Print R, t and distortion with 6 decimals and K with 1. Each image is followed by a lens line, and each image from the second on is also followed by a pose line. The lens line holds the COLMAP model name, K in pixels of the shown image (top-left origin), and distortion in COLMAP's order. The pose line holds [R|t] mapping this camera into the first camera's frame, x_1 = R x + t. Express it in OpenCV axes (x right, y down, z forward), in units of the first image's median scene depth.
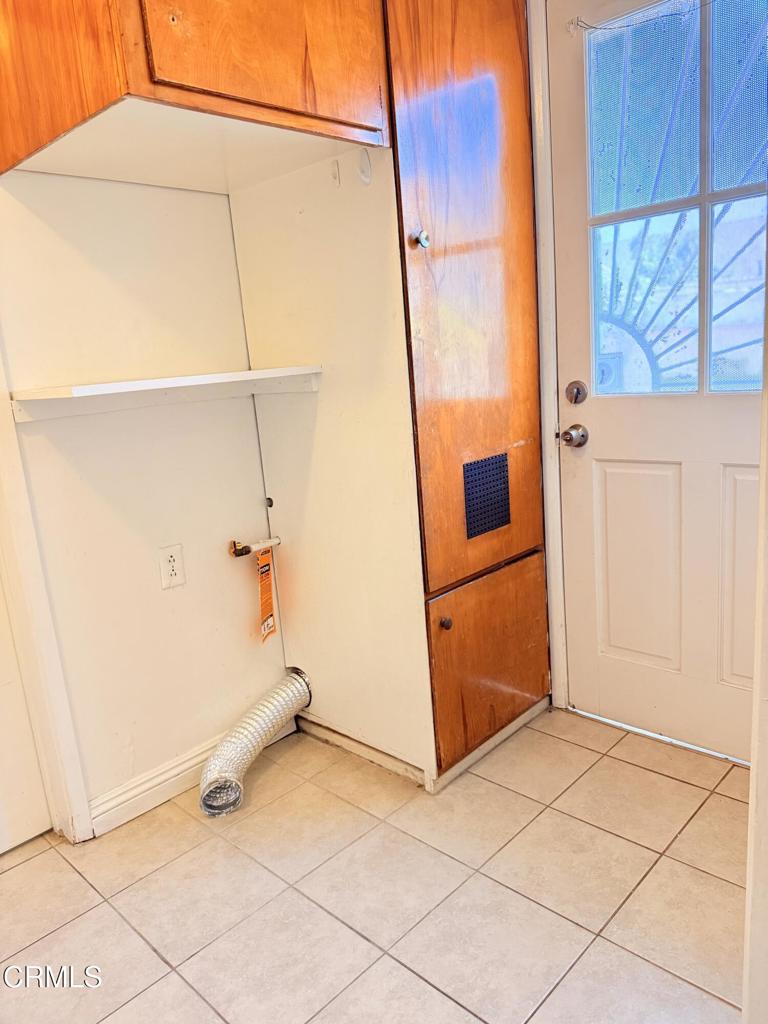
lens RADIAL K [[727.7, 0, 384.0], [0, 727.7, 512.0], [0, 0, 1]] dist [0.038202, -0.056904]
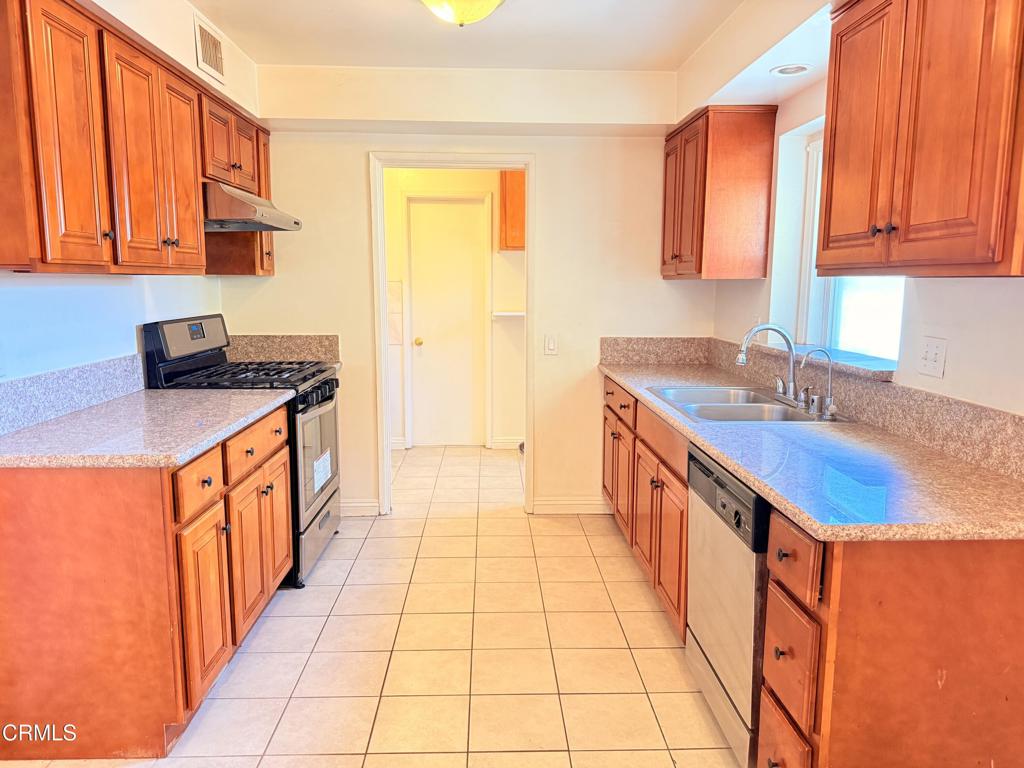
lens RADIAL K [[712.8, 0, 512.0], [0, 712.8, 384.0], [0, 0, 1]] dist [0.085914, -0.125335]
pose [[0.710742, 0.183389, -0.679128, 1.663327], [-0.212779, 0.976242, 0.040938, 0.016886], [0.670501, 0.115408, 0.732878, -1.210535]]
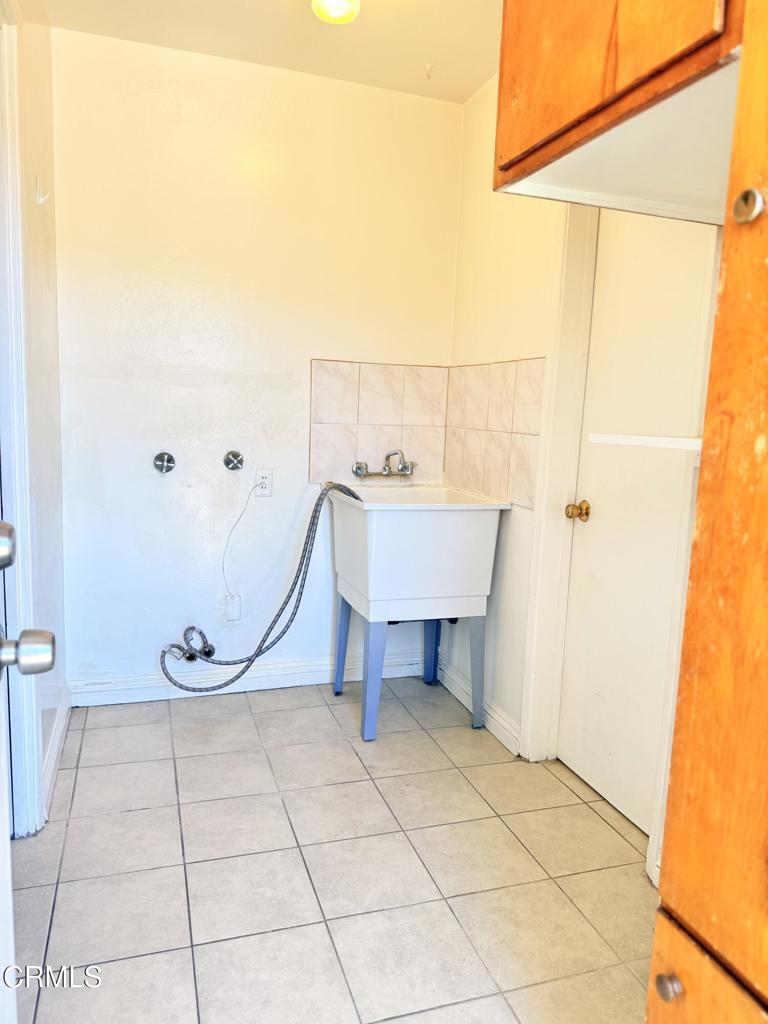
lens RADIAL K [[712.8, 0, 384.0], [0, 712.8, 512.0], [0, 0, 1]] dist [0.085914, -0.125335]
pose [[-0.468837, 0.181904, -0.864351, 0.504463], [-0.193196, 0.933752, 0.301303, -0.237418], [0.861897, 0.308251, -0.402634, 0.878381]]
